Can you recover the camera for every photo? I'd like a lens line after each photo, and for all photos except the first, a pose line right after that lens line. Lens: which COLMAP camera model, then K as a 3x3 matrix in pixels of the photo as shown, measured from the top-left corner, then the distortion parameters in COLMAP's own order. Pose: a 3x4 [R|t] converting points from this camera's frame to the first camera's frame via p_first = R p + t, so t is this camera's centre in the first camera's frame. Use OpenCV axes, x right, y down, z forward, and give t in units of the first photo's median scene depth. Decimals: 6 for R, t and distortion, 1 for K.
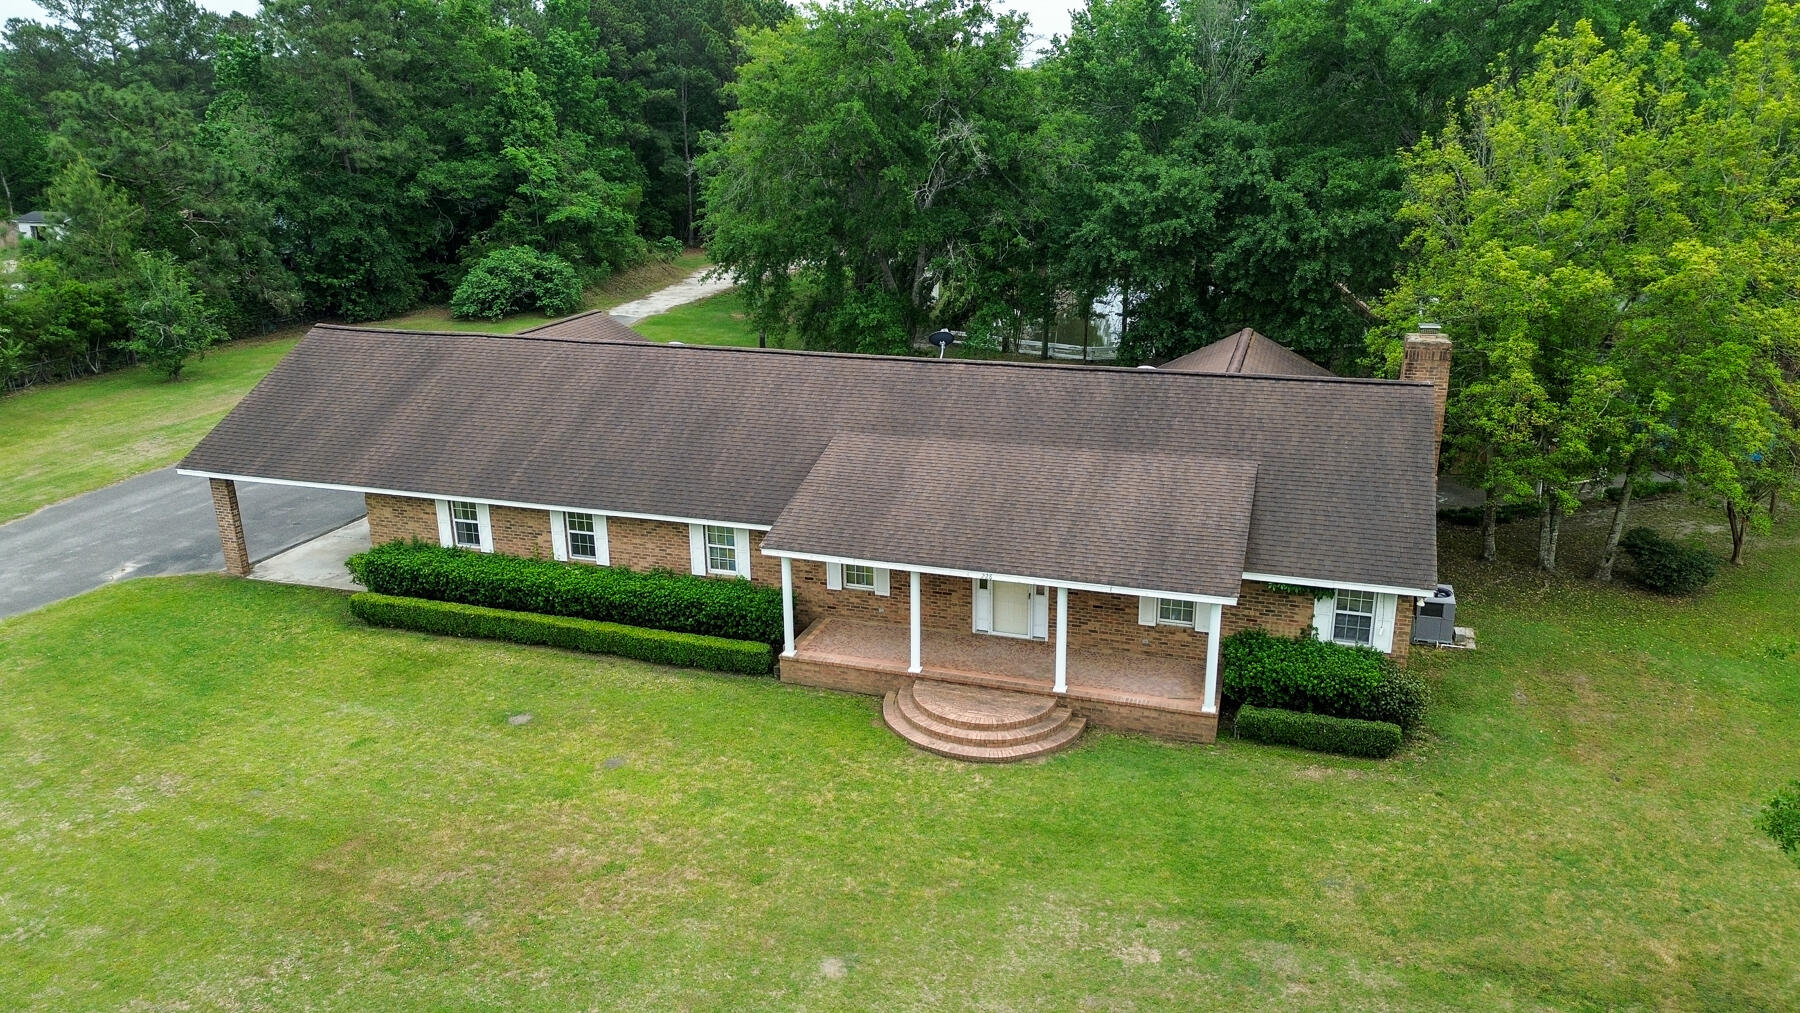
lens RADIAL K [[1273.5, 0, 905.1], [0, 1273.5, 505.0], [0, 0, 1]] dist [0.073525, -0.073137]
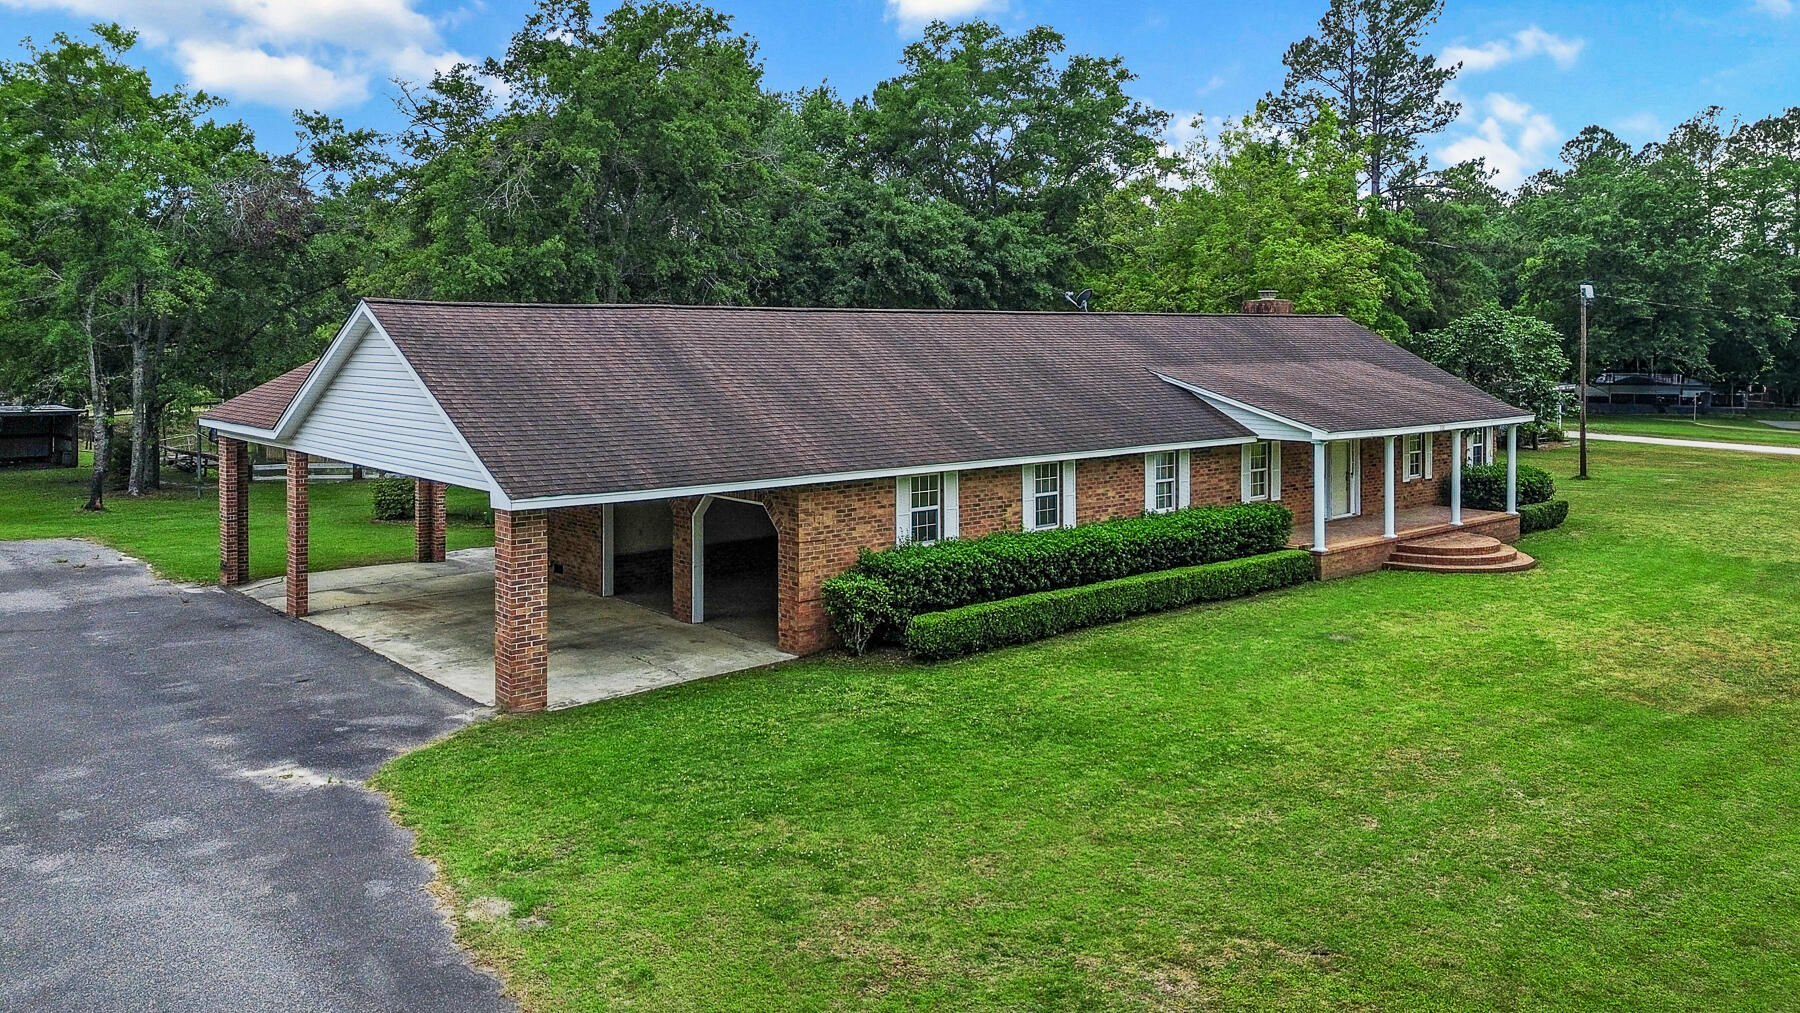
lens RADIAL K [[1294.3, 0, 872.2], [0, 1294.3, 501.3], [0, 0, 1]] dist [0.030234, -0.039959]
pose [[0.526911, -0.090553, 0.845083, -0.990043], [0.266570, 0.961744, -0.063153, 0.047643], [-0.807035, 0.258550, 0.530892, 0.665155]]
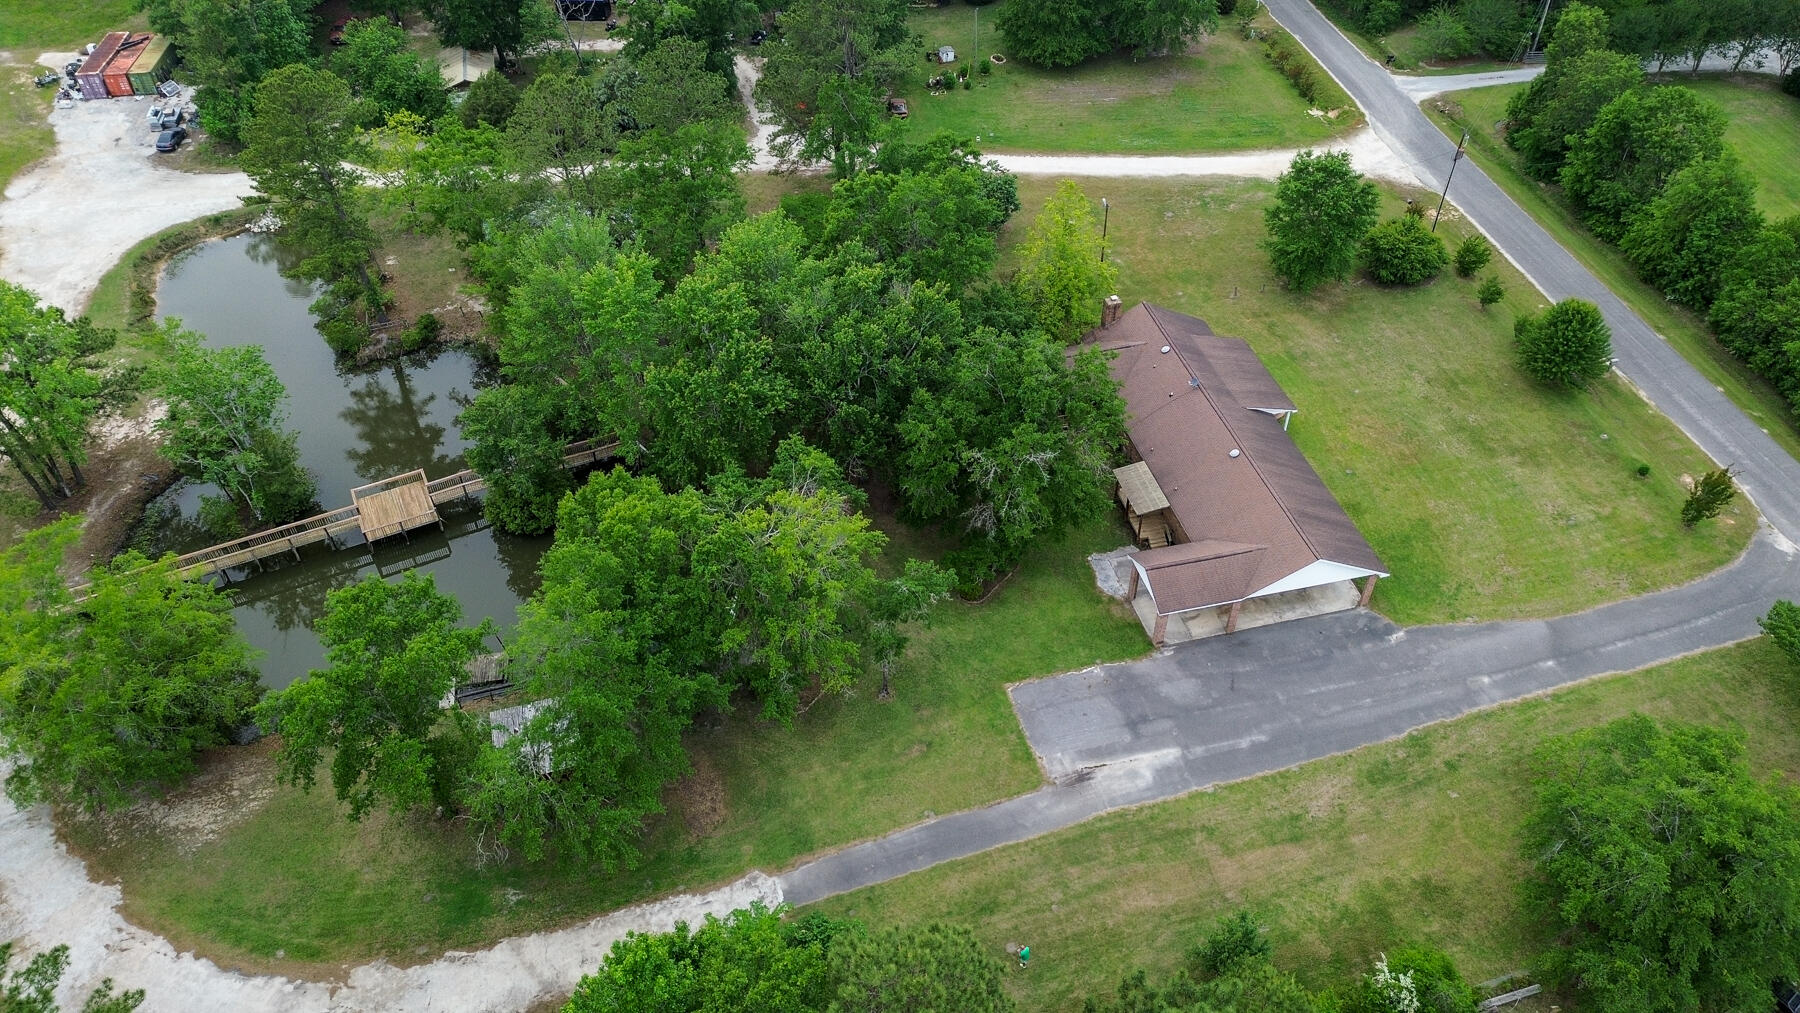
lens RADIAL K [[1273.5, 0, 905.1], [0, 1273.5, 505.0], [0, 0, 1]] dist [0.073525, -0.073137]
pose [[-0.522645, -0.567291, 0.636414, -1.735102], [0.273192, 0.595680, 0.755335, -2.481588], [-0.807594, 0.568635, -0.156349, 2.268247]]
